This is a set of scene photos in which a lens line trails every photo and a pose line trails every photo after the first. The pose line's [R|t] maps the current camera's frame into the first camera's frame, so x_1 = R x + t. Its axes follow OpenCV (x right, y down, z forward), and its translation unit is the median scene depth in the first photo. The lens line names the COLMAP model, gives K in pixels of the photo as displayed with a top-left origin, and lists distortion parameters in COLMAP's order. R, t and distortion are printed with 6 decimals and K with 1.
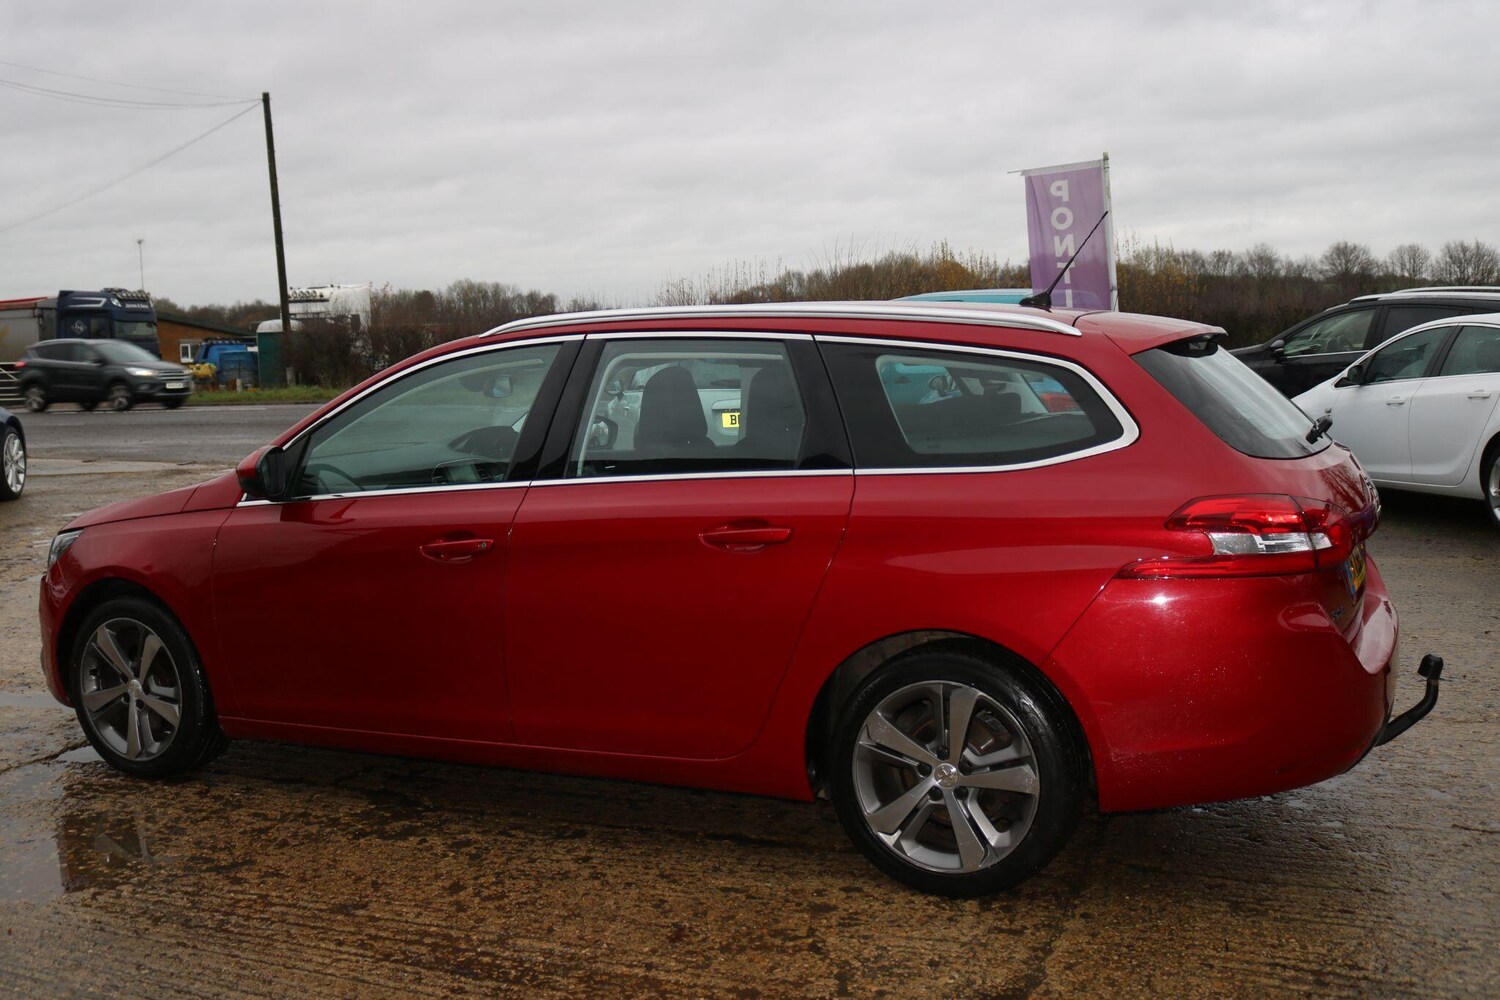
lens RADIAL K [[1511.8, 0, 720.8], [0, 1511.8, 502.2], [0, 0, 1]] dist [-0.094806, 0.007738]
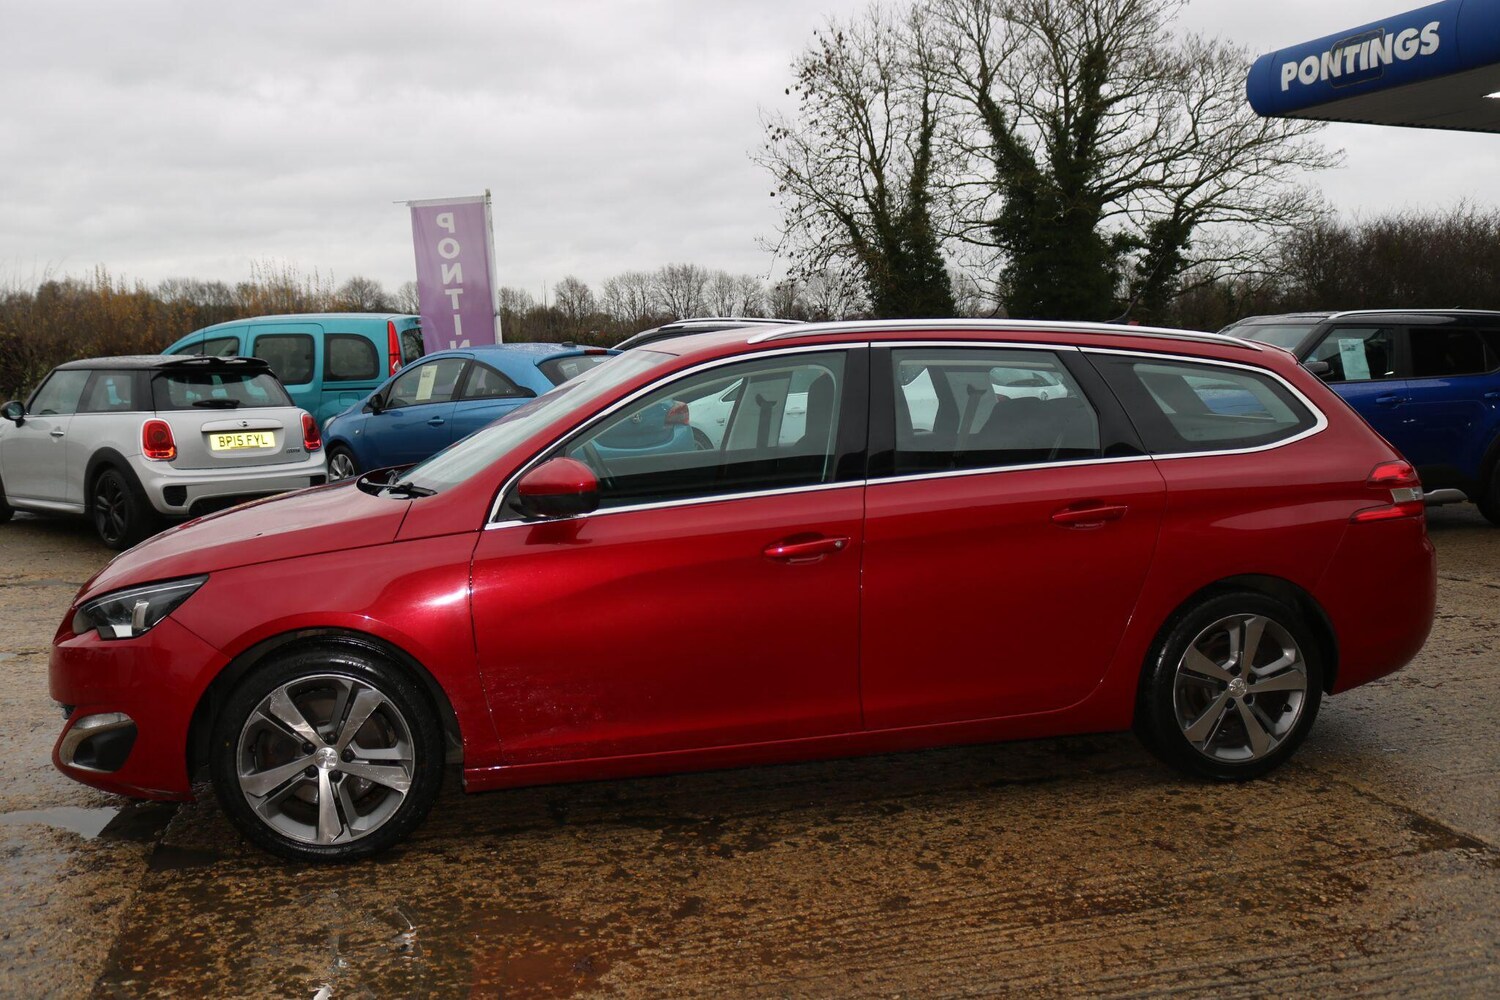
lens RADIAL K [[1432.2, 0, 731.7], [0, 1432.2, 488.0], [0, 0, 1]] dist [-0.144412, 0.139464]
pose [[0.781326, -0.046078, 0.622420, -0.701849], [0.060238, 0.998183, -0.001720, -0.010643], [-0.621209, 0.038837, 0.782682, 0.235956]]
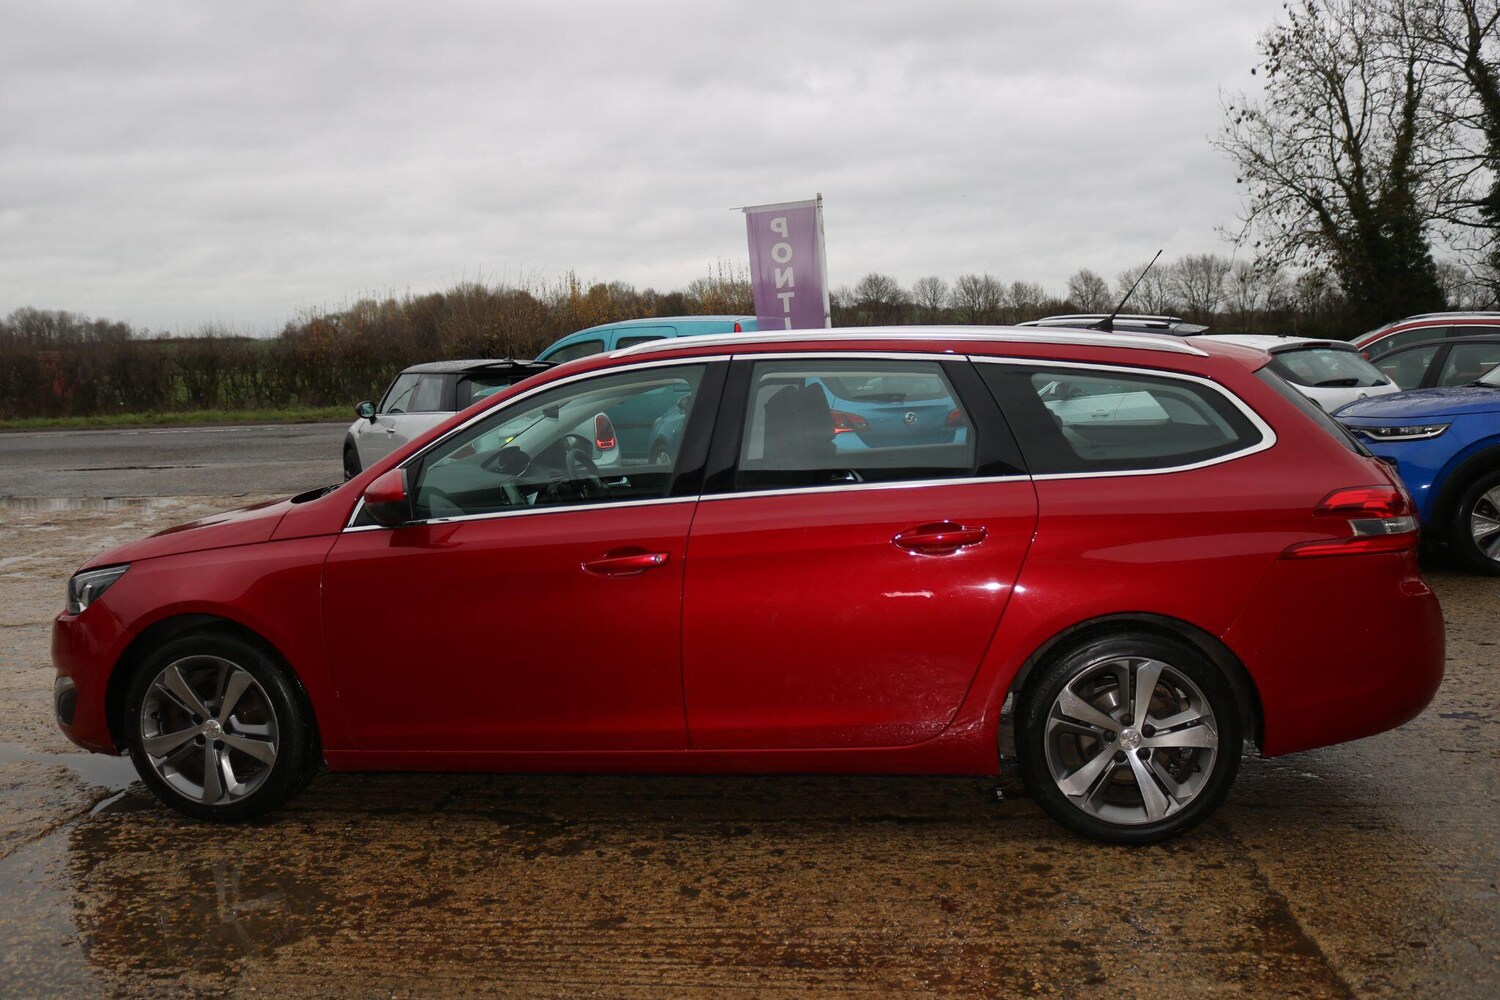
lens RADIAL K [[1432.2, 0, 731.7], [0, 1432.2, 488.0], [0, 0, 1]] dist [-0.144412, 0.139464]
pose [[0.954340, -0.028586, 0.297351, -0.339811], [0.034805, 0.999272, -0.015639, -0.002712], [-0.296687, 0.025274, 0.954640, 0.043683]]
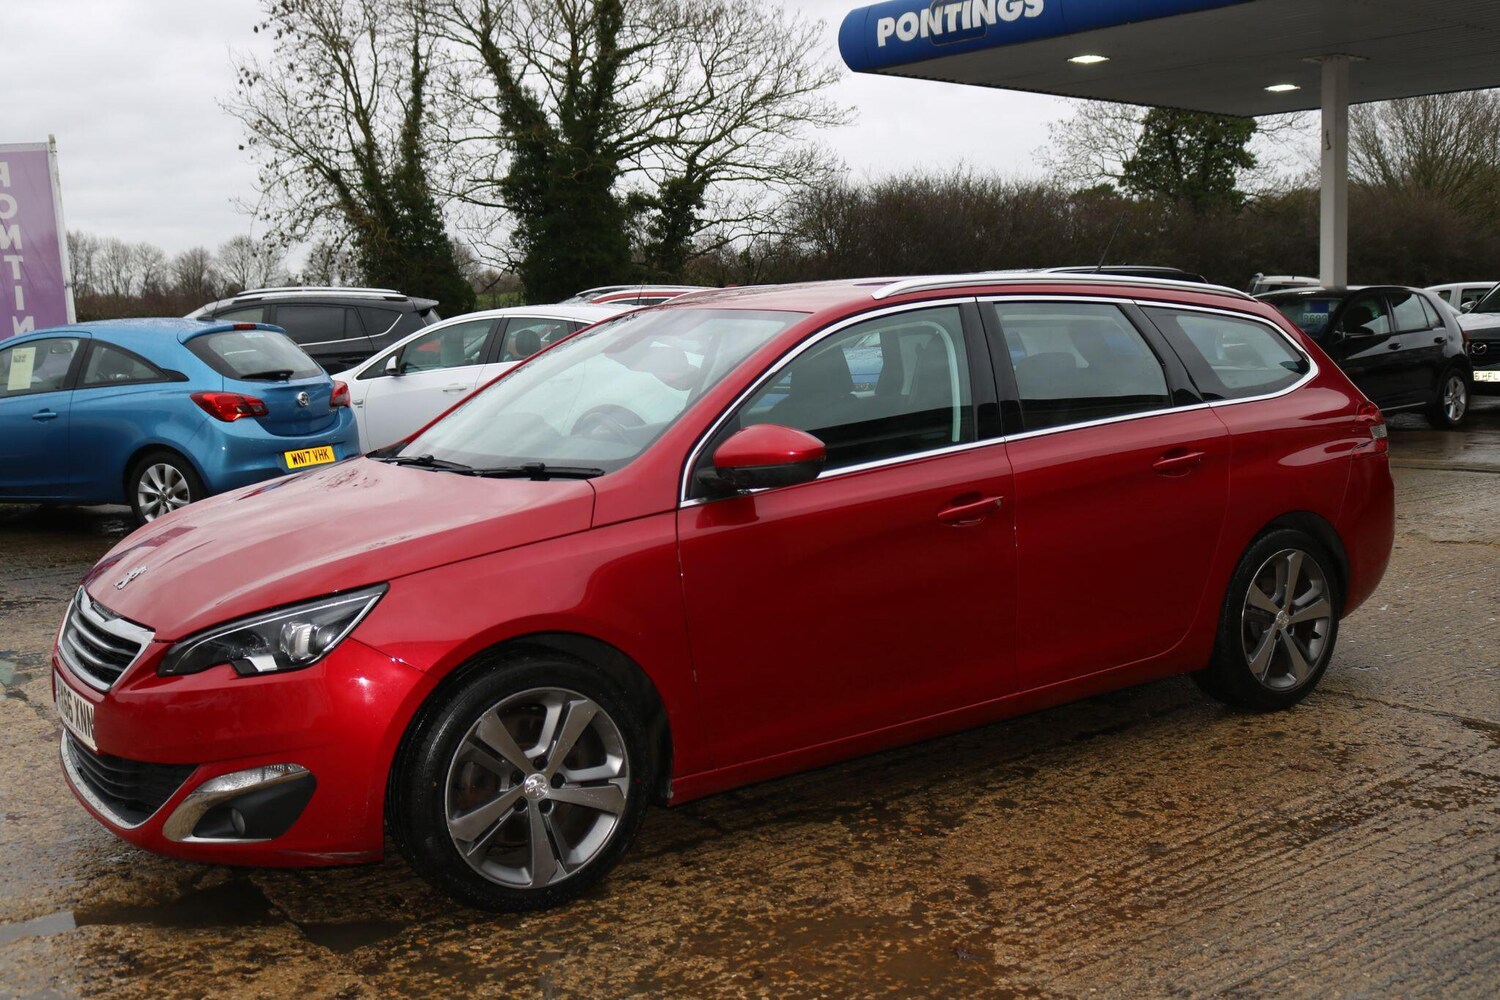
lens RADIAL K [[1584.7, 0, 727.8], [0, 1584.7, 476.8], [0, 0, 1]] dist [-0.126182, 0.131809]
pose [[0.493599, -0.081371, 0.865875, -0.989979], [0.109658, 0.993490, 0.030853, -0.034968], [-0.862749, 0.079721, 0.499309, 0.534612]]
